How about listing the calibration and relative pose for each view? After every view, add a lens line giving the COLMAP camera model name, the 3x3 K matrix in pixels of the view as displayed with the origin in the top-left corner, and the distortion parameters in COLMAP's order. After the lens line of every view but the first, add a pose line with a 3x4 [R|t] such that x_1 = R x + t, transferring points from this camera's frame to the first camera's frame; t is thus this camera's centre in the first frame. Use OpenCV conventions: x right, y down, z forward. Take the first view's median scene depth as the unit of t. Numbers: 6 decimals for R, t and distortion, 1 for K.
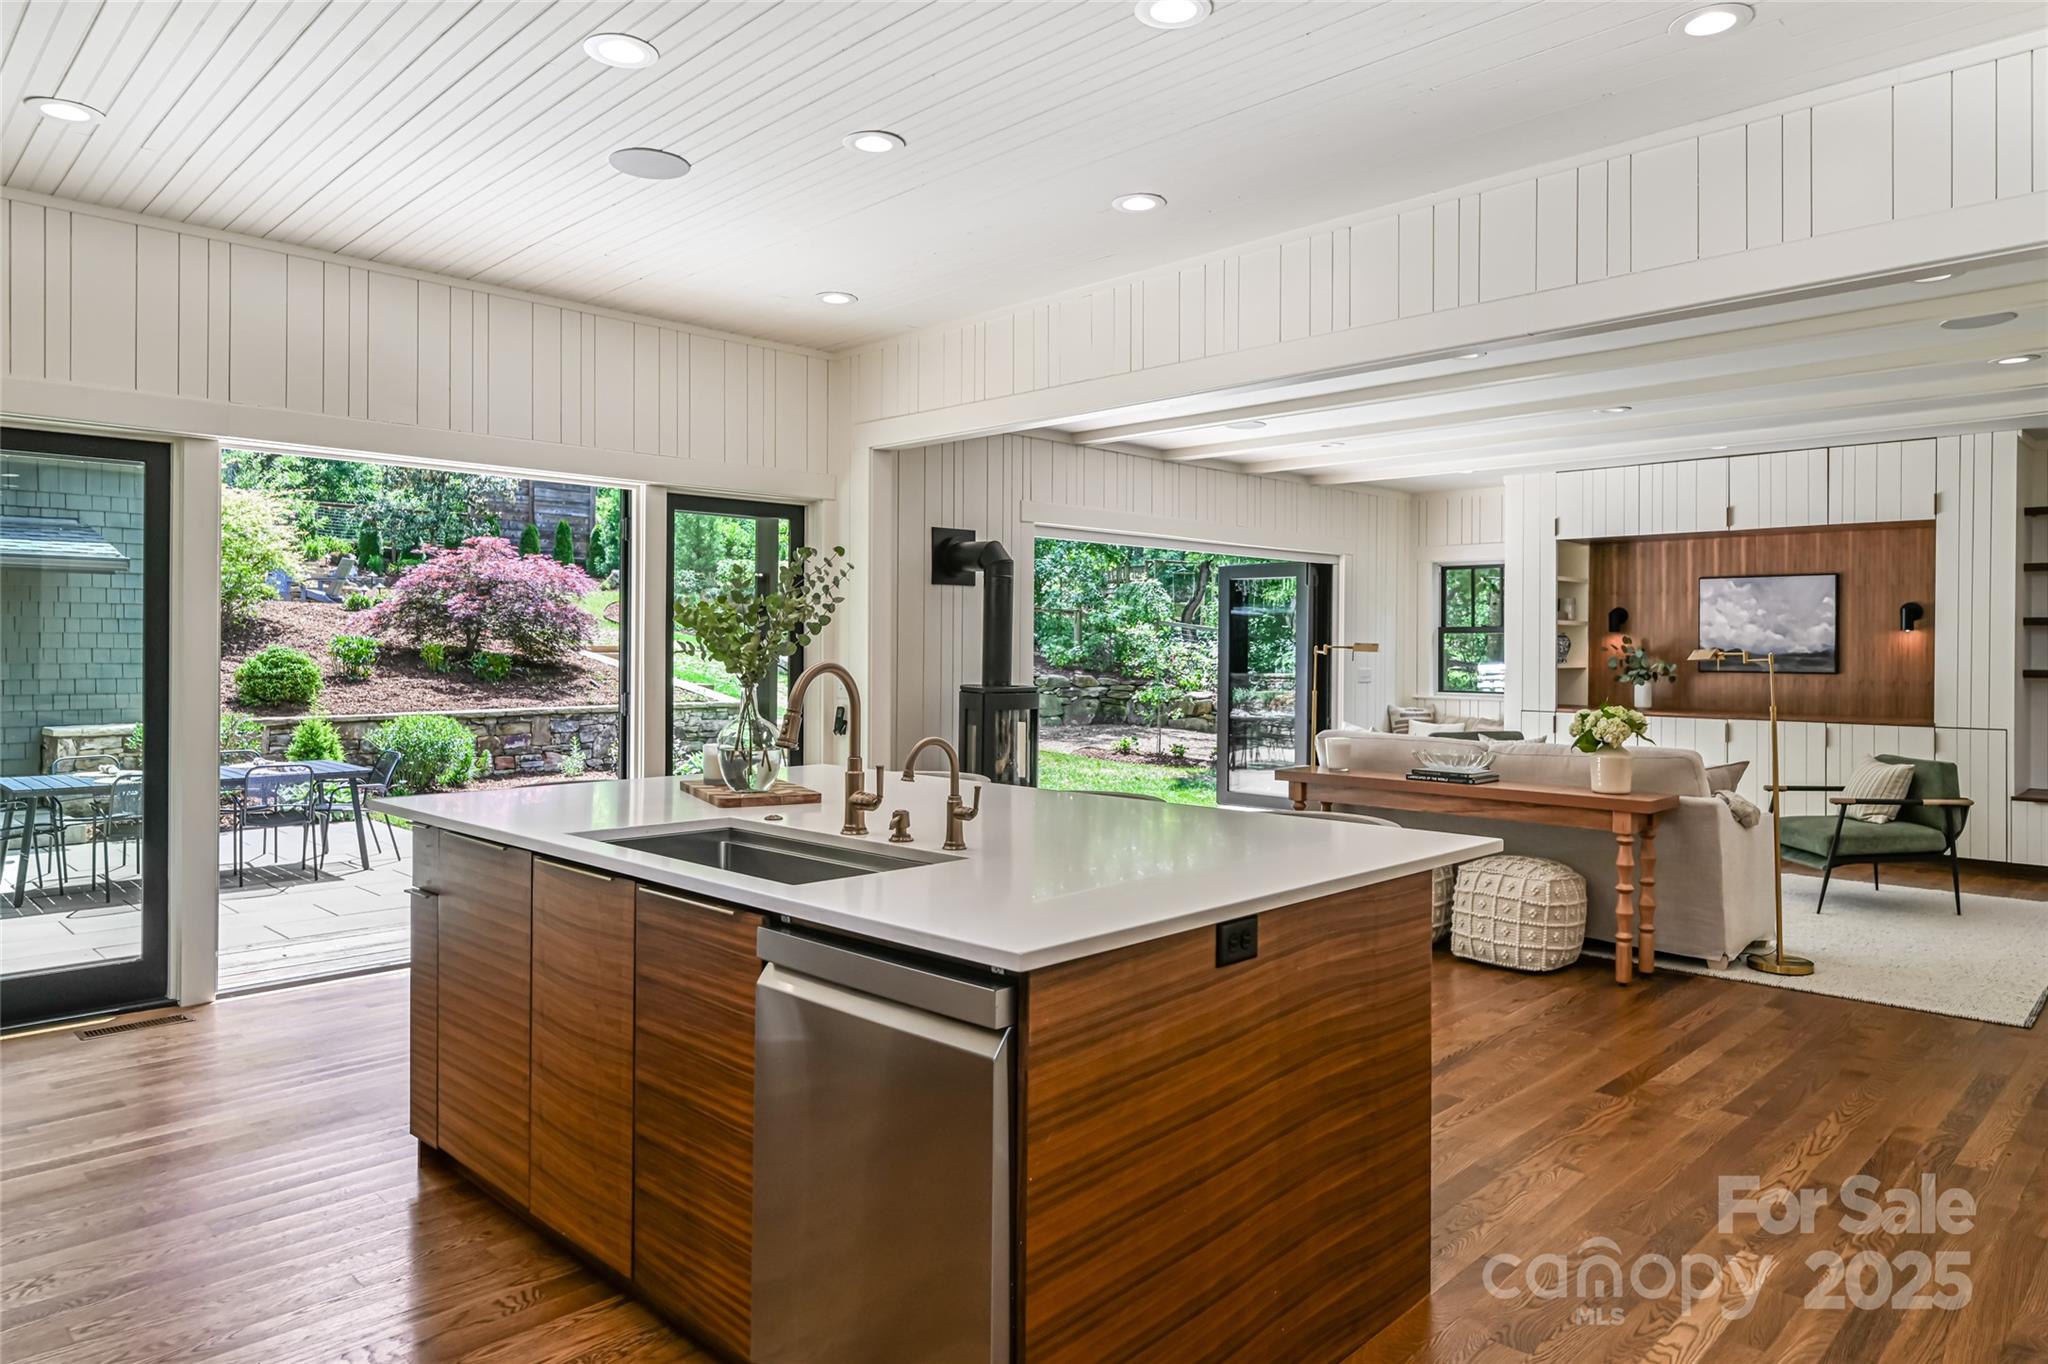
lens RADIAL K [[1282.0, 0, 1029.4], [0, 1282.0, 653.5], [0, 0, 1]] dist [0.001540, 0.001076]
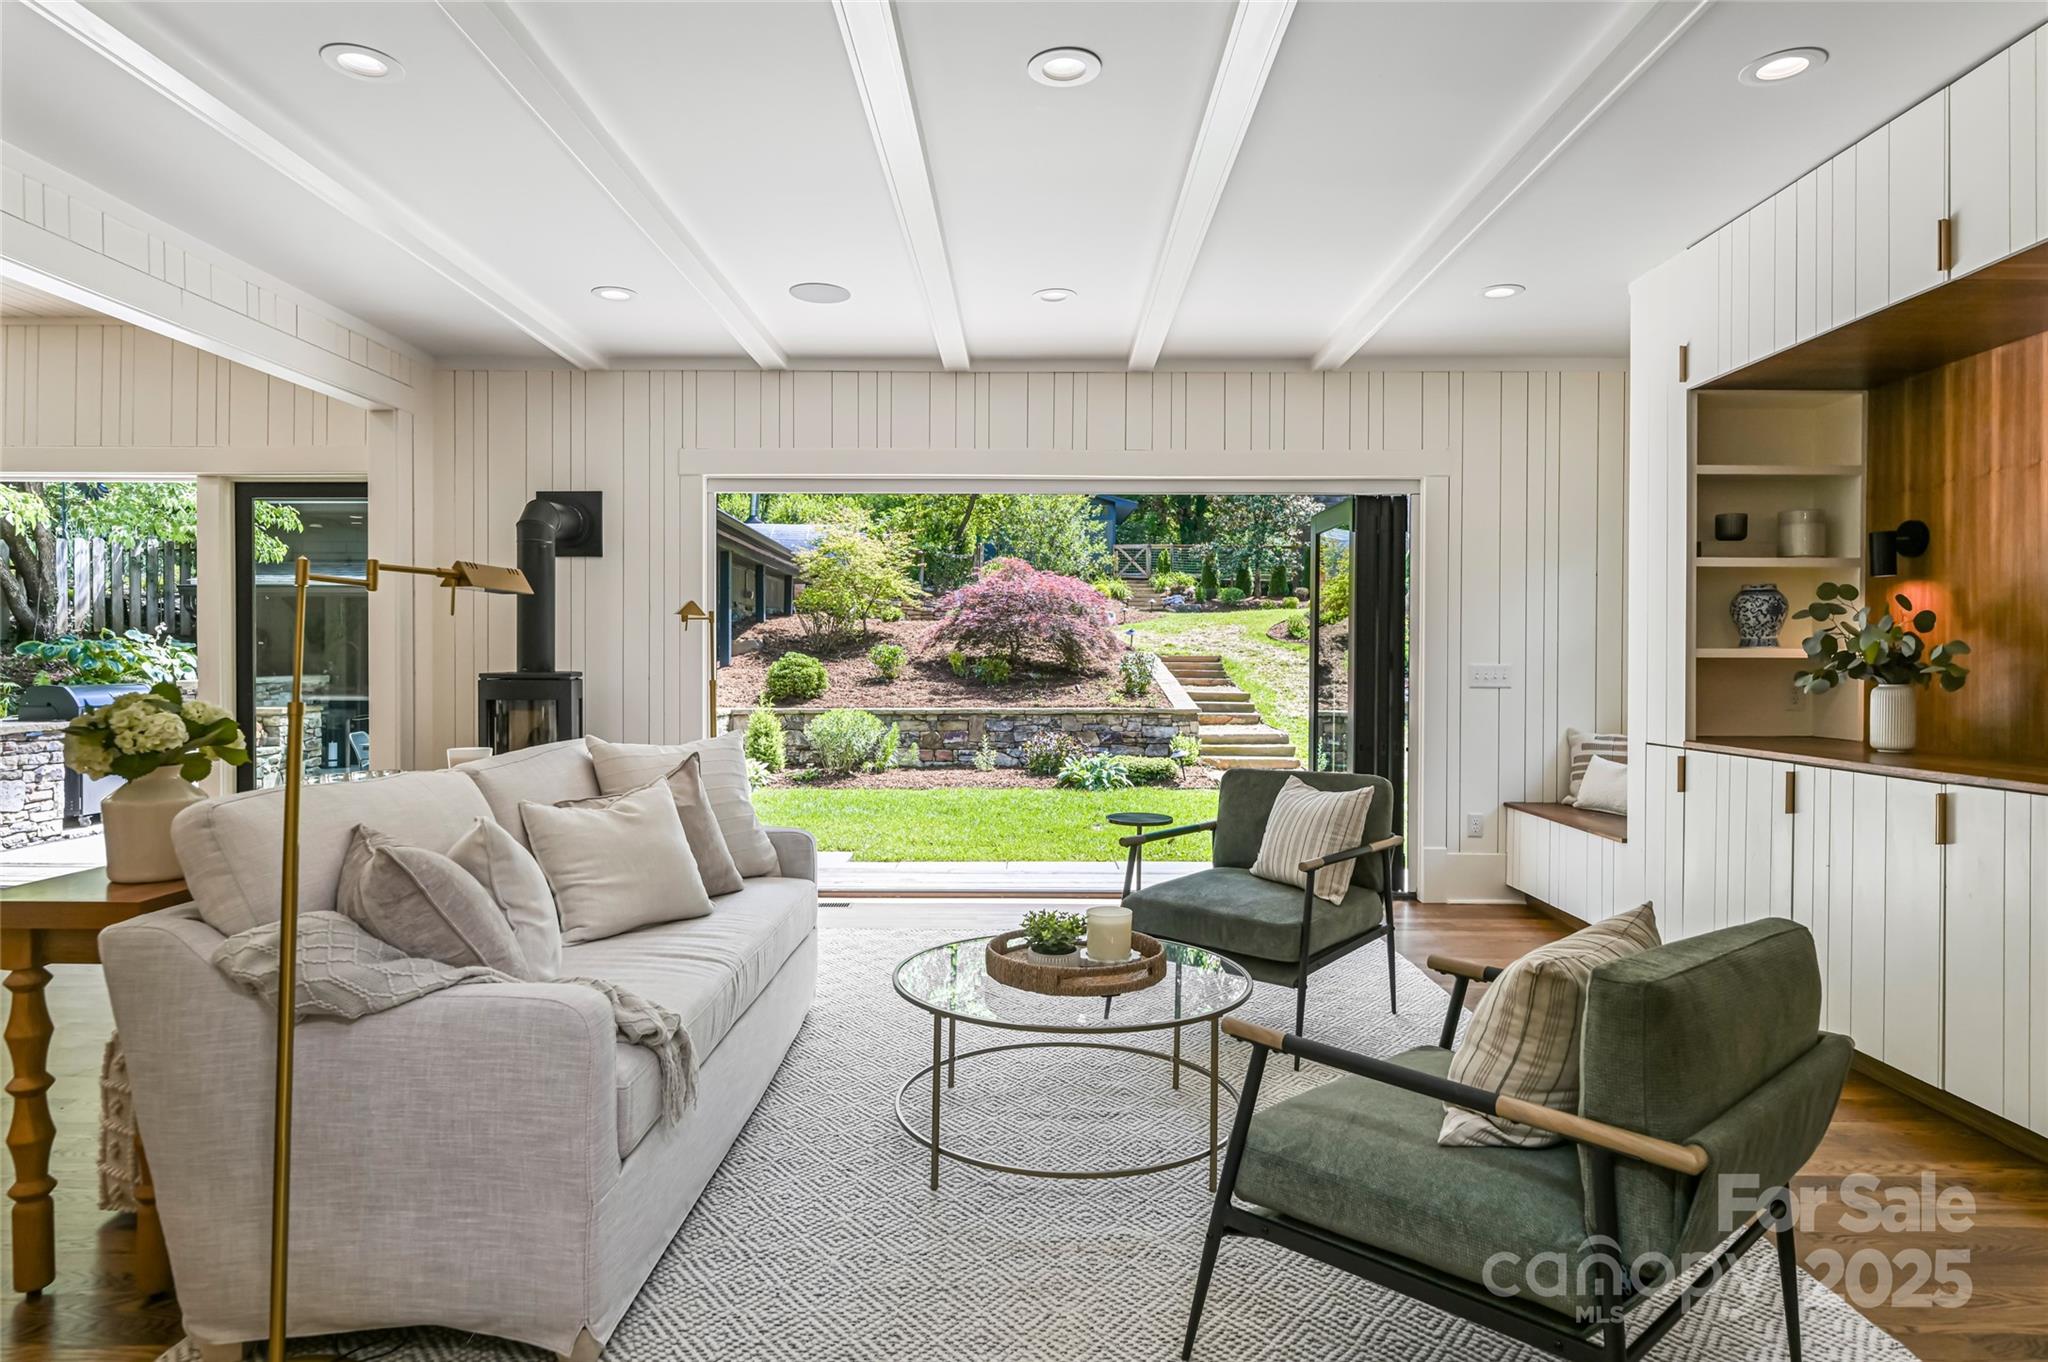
lens RADIAL K [[1174.7, 0, 1024.0], [0, 1174.7, 681.0], [0, 0, 1]] dist [0.021920, 0.000344]
pose [[0.703585, 0.008144, -0.710564, 0.556837], [-0.001923, 0.999952, 0.009556, 0.016545], [0.710608, -0.005358, 0.703568, 0.516879]]
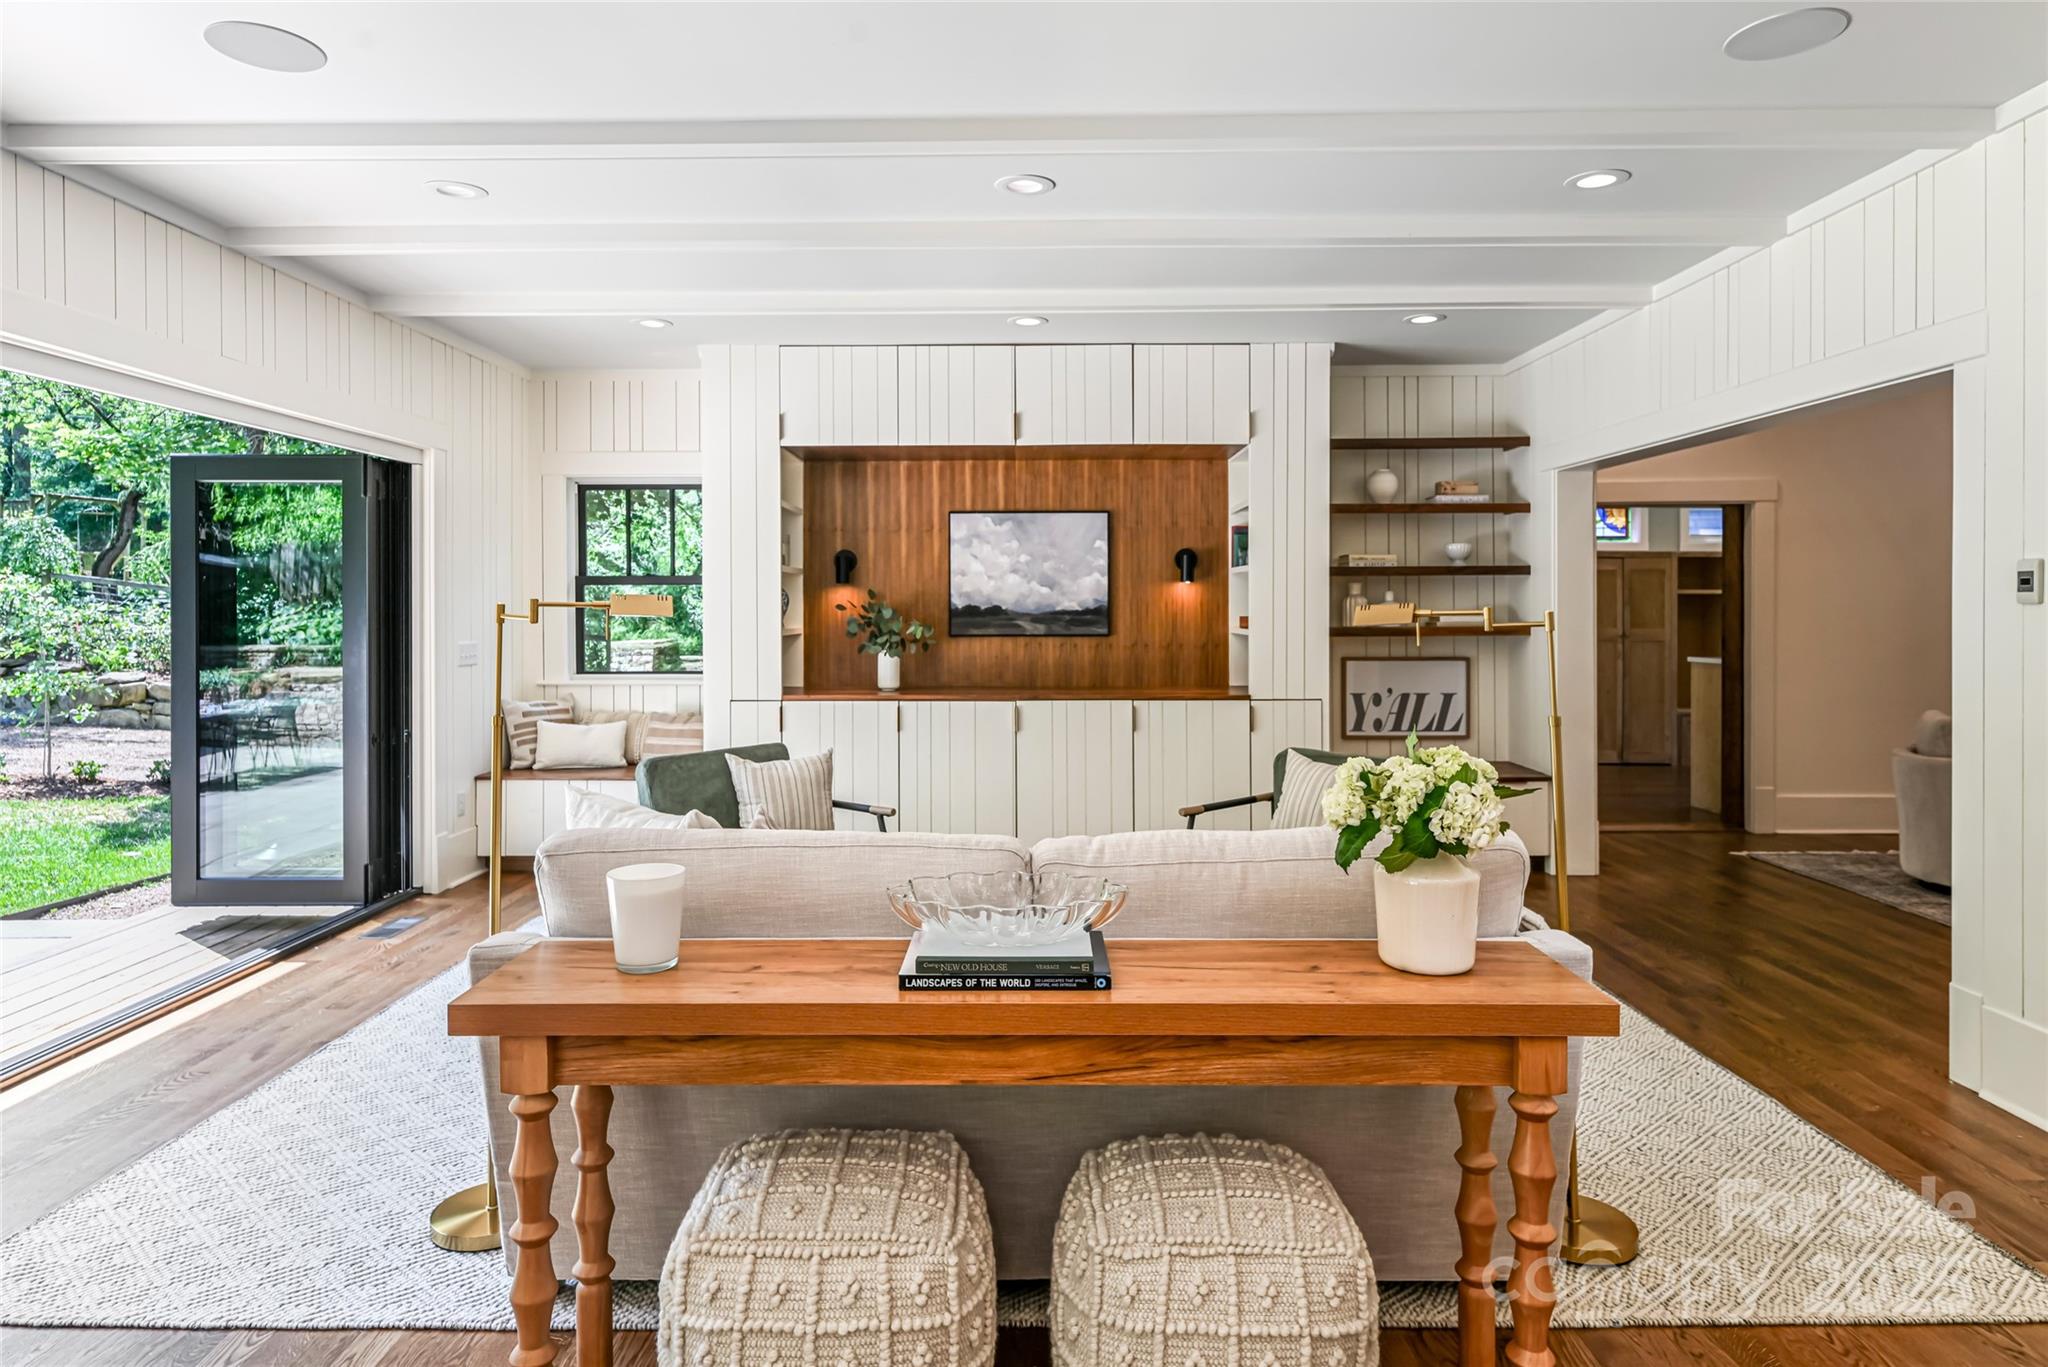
lens RADIAL K [[1193.6, 0, 1018.6], [0, 1193.6, 617.9], [0, 0, 1]] dist [0.001133, 0.000080]
pose [[0.713713, -0.013245, 0.700313, 0.060089], [0.010281, 0.999912, 0.008435, -0.002227], [-0.700363, 0.001180, 0.713786, 0.469694]]
